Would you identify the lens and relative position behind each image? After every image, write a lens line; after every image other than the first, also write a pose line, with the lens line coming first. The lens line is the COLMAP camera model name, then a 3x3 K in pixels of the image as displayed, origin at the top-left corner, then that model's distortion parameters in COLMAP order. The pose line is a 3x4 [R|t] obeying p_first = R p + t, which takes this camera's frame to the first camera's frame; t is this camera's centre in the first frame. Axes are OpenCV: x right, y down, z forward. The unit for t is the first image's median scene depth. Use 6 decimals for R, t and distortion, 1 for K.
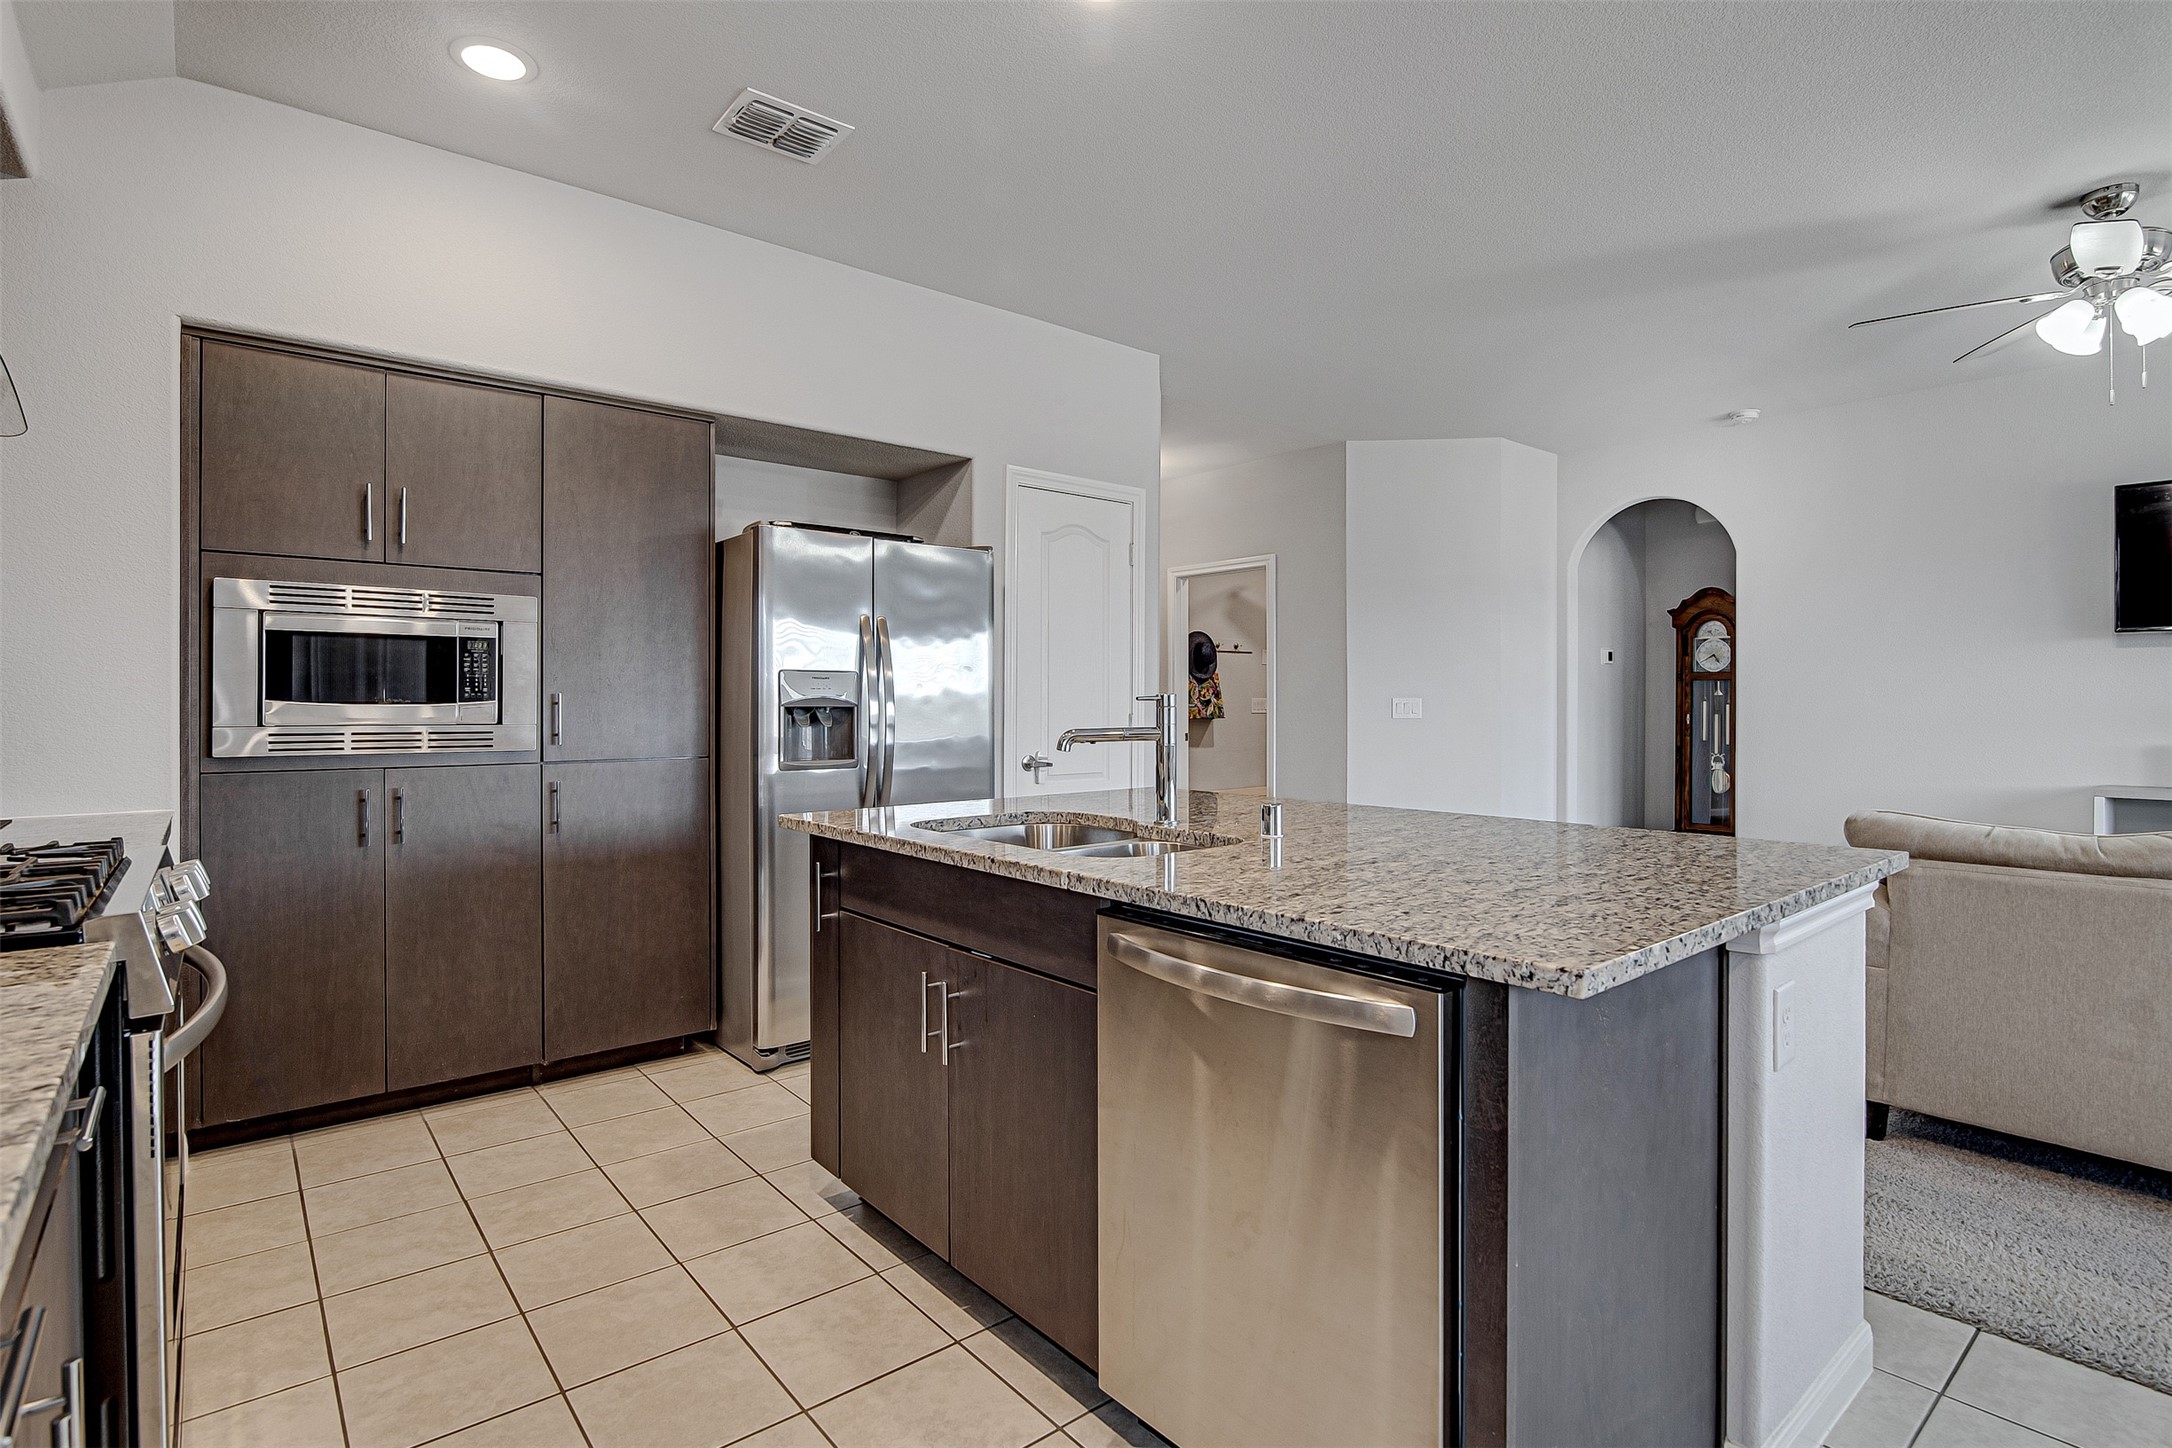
lens RADIAL K [[1055.8, 0, 1079.6], [0, 1055.8, 707.5], [0, 0, 1]] dist [-0.012668, 0.000043]
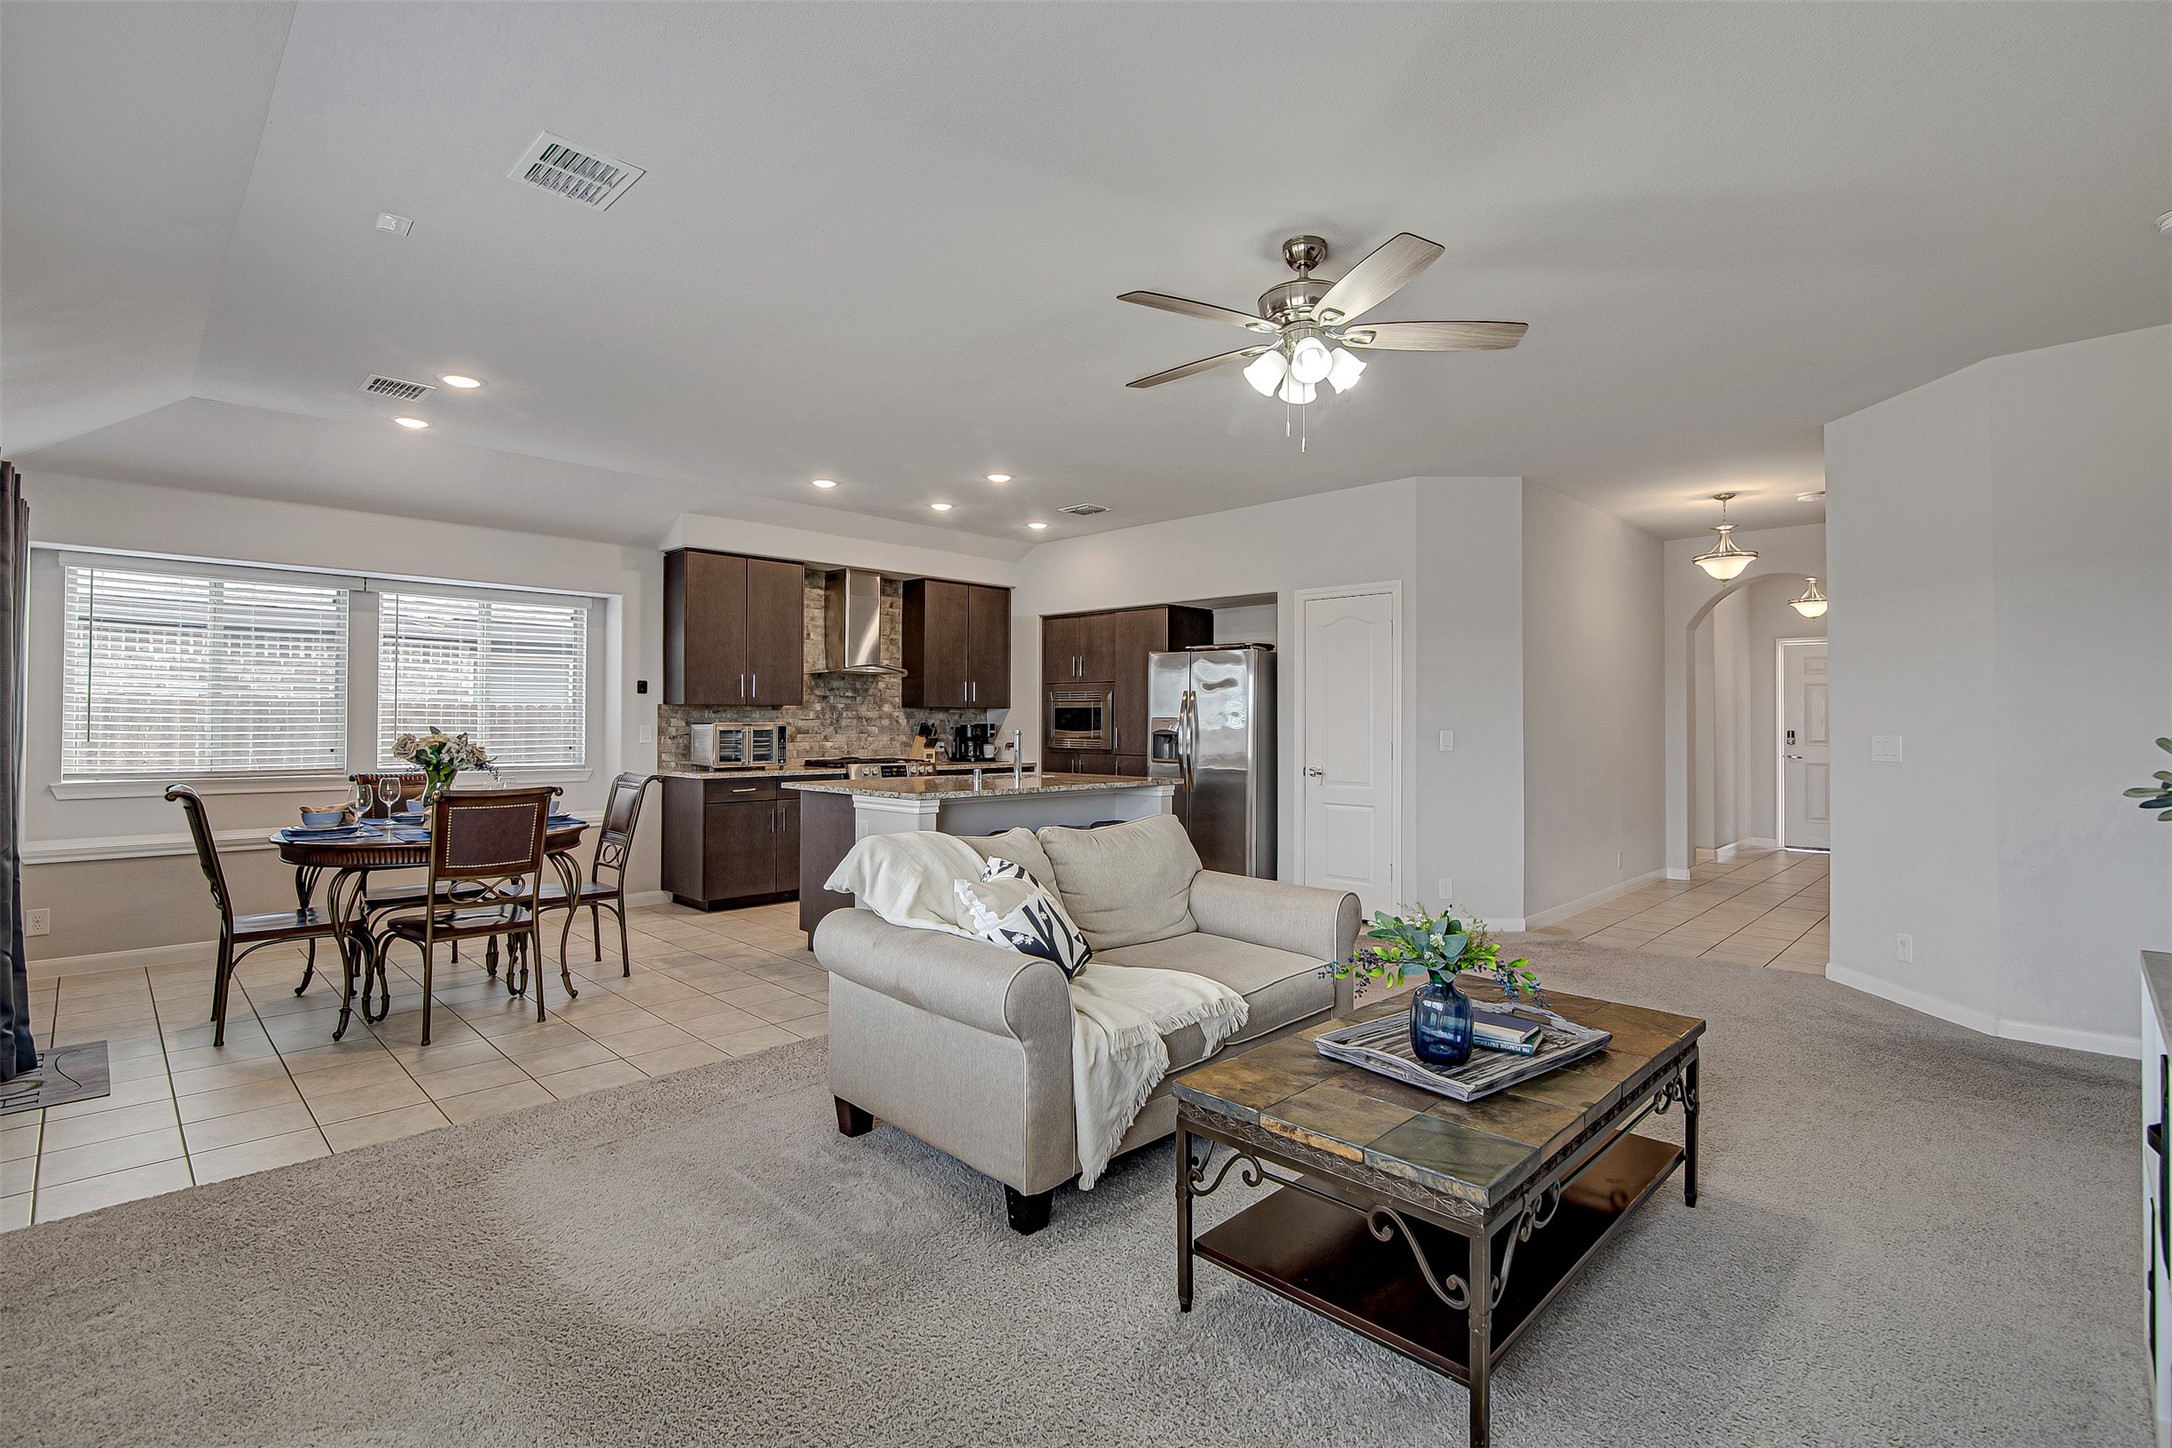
lens RADIAL K [[995.7, 0, 1084.3], [0, 995.7, 709.7], [0, 0, 1]] dist [-0.009532, 0.000695]
pose [[0.099337, -0.012253, -0.994978, 1.924978], [-0.009936, 0.999862, -0.013305, -0.024525], [0.995004, 0.011208, 0.099202, 0.682019]]
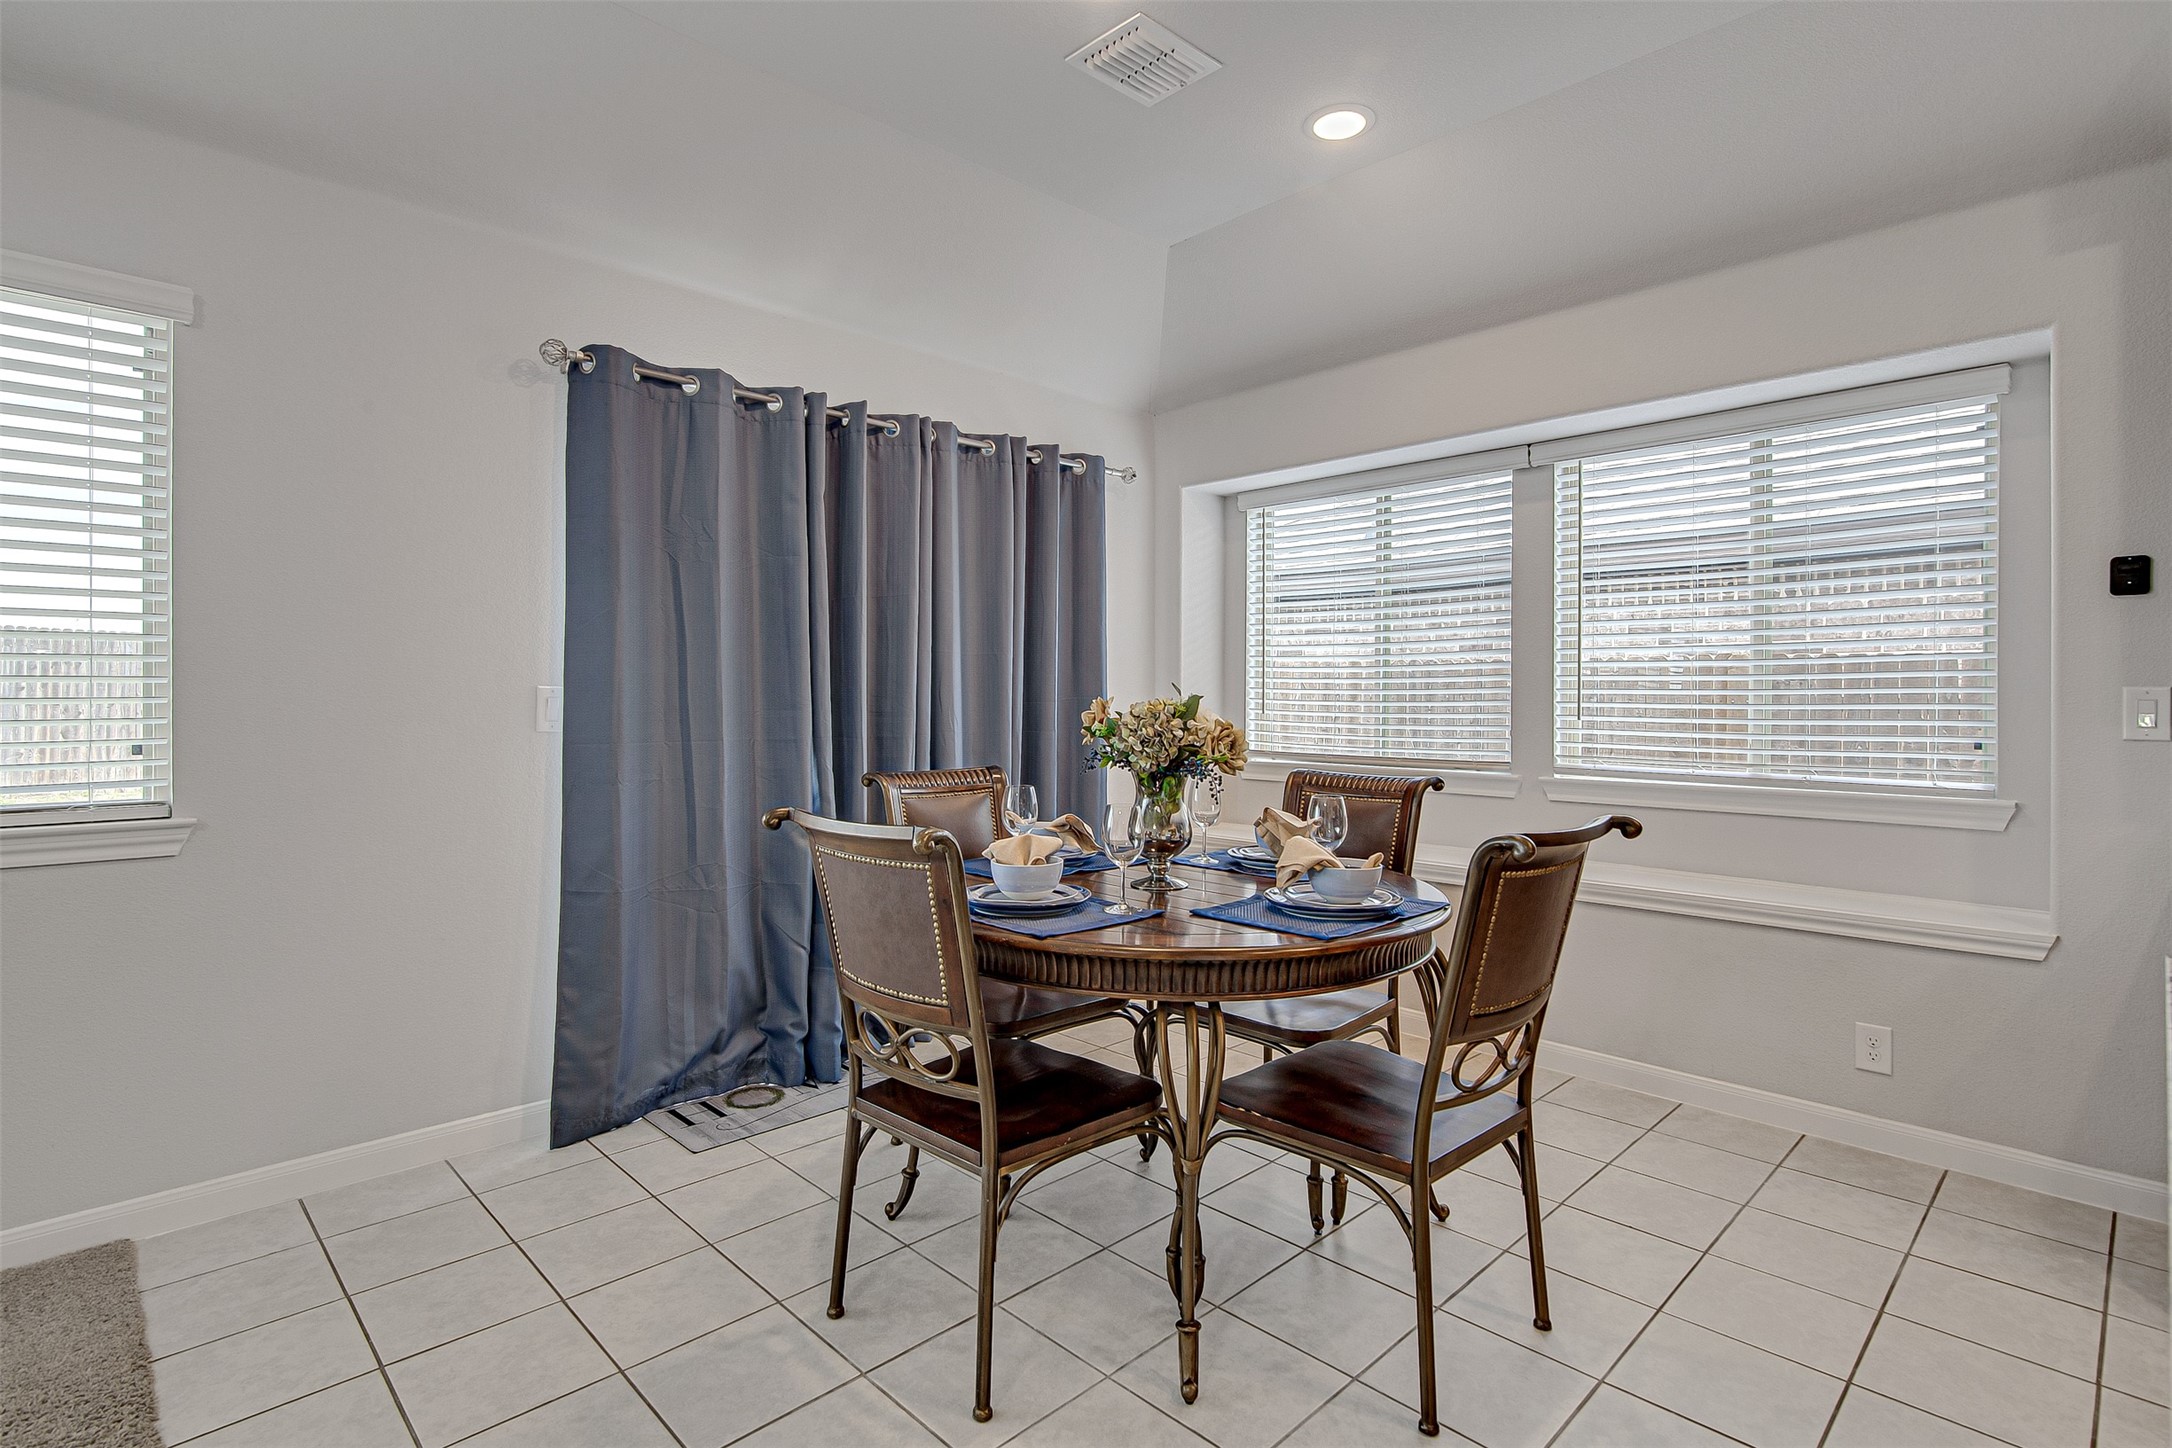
lens RADIAL K [[1055.8, 0, 1079.6], [0, 1055.8, 707.5], [0, 0, 1]] dist [-0.012668, 0.000043]
pose [[-0.996824, -0.002726, -0.079590, 0.551414], [-0.003766, 0.999910, 0.012911, -0.003013], [0.079547, 0.013170, -0.996744, 0.649471]]
